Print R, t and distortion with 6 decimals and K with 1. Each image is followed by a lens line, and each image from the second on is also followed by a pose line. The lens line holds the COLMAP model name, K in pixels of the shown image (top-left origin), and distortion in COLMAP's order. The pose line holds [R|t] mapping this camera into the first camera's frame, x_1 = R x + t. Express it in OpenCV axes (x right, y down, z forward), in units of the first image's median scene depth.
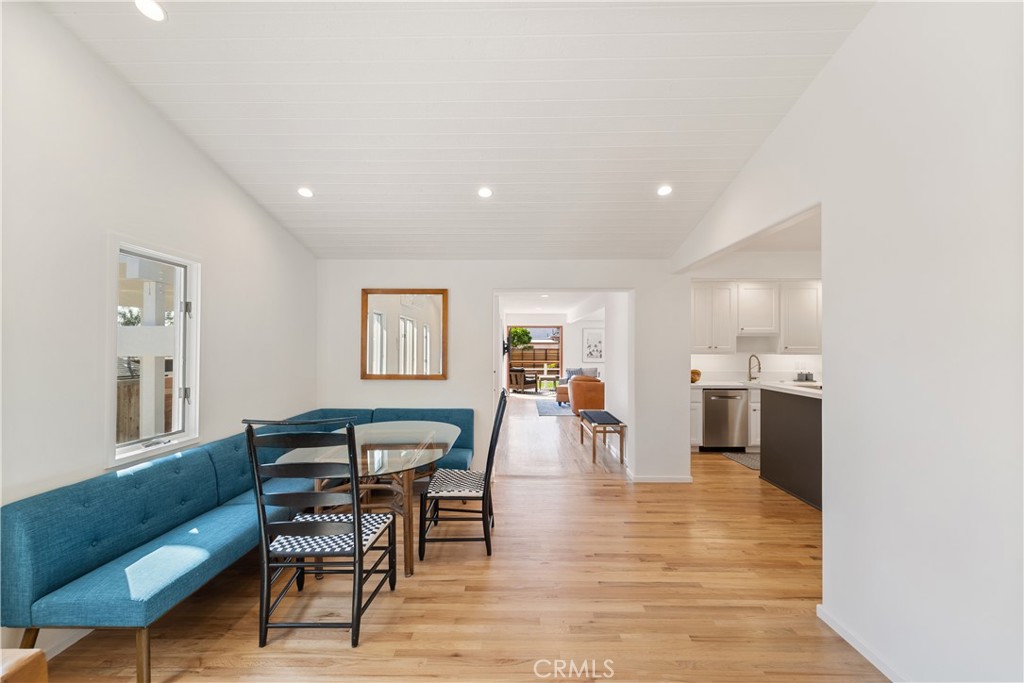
lens RADIAL K [[406.9, 0, 512.0], [0, 406.9, 341.5], [0, 0, 1]] dist [-0.000605, -0.000213]
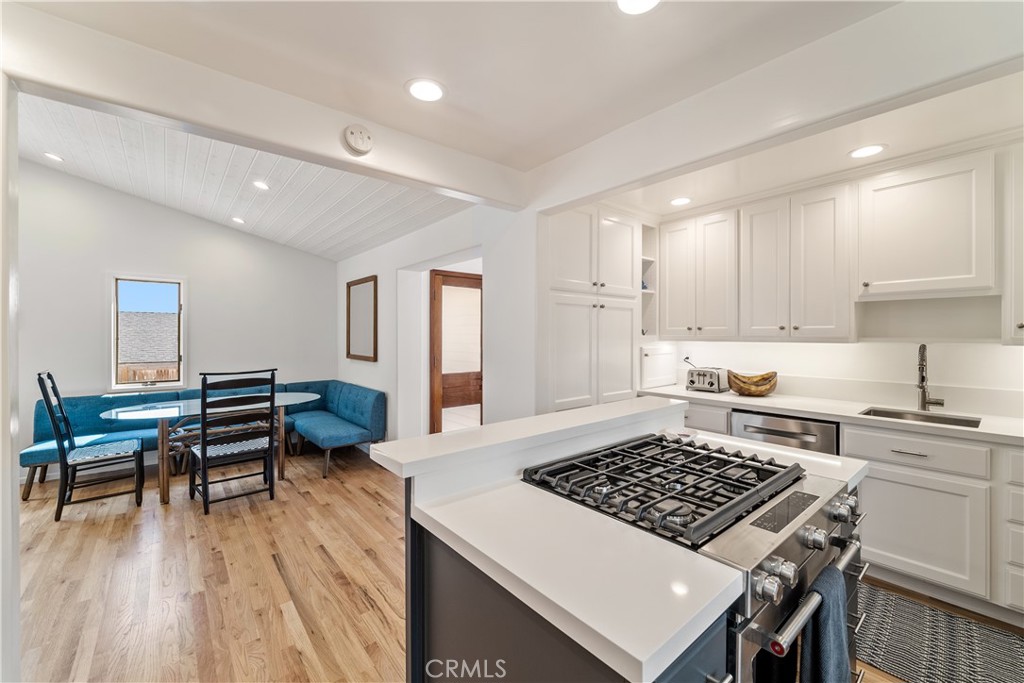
lens RADIAL K [[412.4, 0, 514.7], [0, 412.4, 329.3], [0, 0, 1]] dist [0.000142, 0.000030]
pose [[0.655337, -0.010786, -0.755260, 0.629375], [0.013198, 0.999909, -0.002829, 0.012746], [0.755221, -0.008114, 0.655420, 0.412842]]
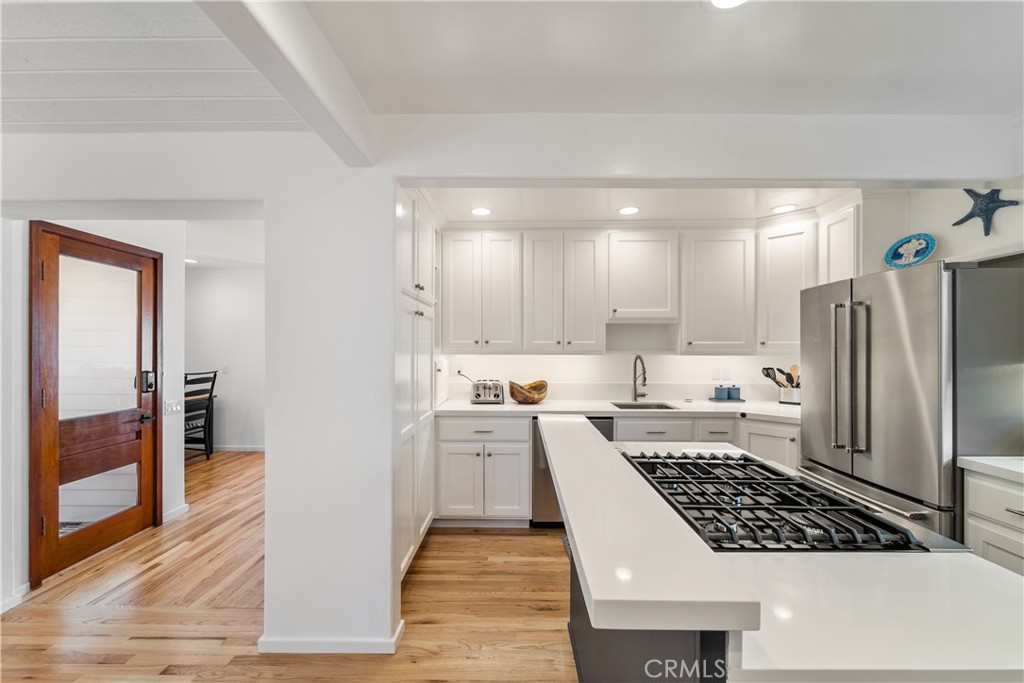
lens RADIAL K [[416.6, 0, 512.0], [0, 416.6, 341.5], [0, 0, 1]] dist [-0.001394, -0.000126]
pose [[0.999978, 0.001476, 0.006411, 0.402604], [-0.001484, 0.999998, 0.001218, 0.012027], [-0.006409, -0.001228, 0.999979, 0.397467]]
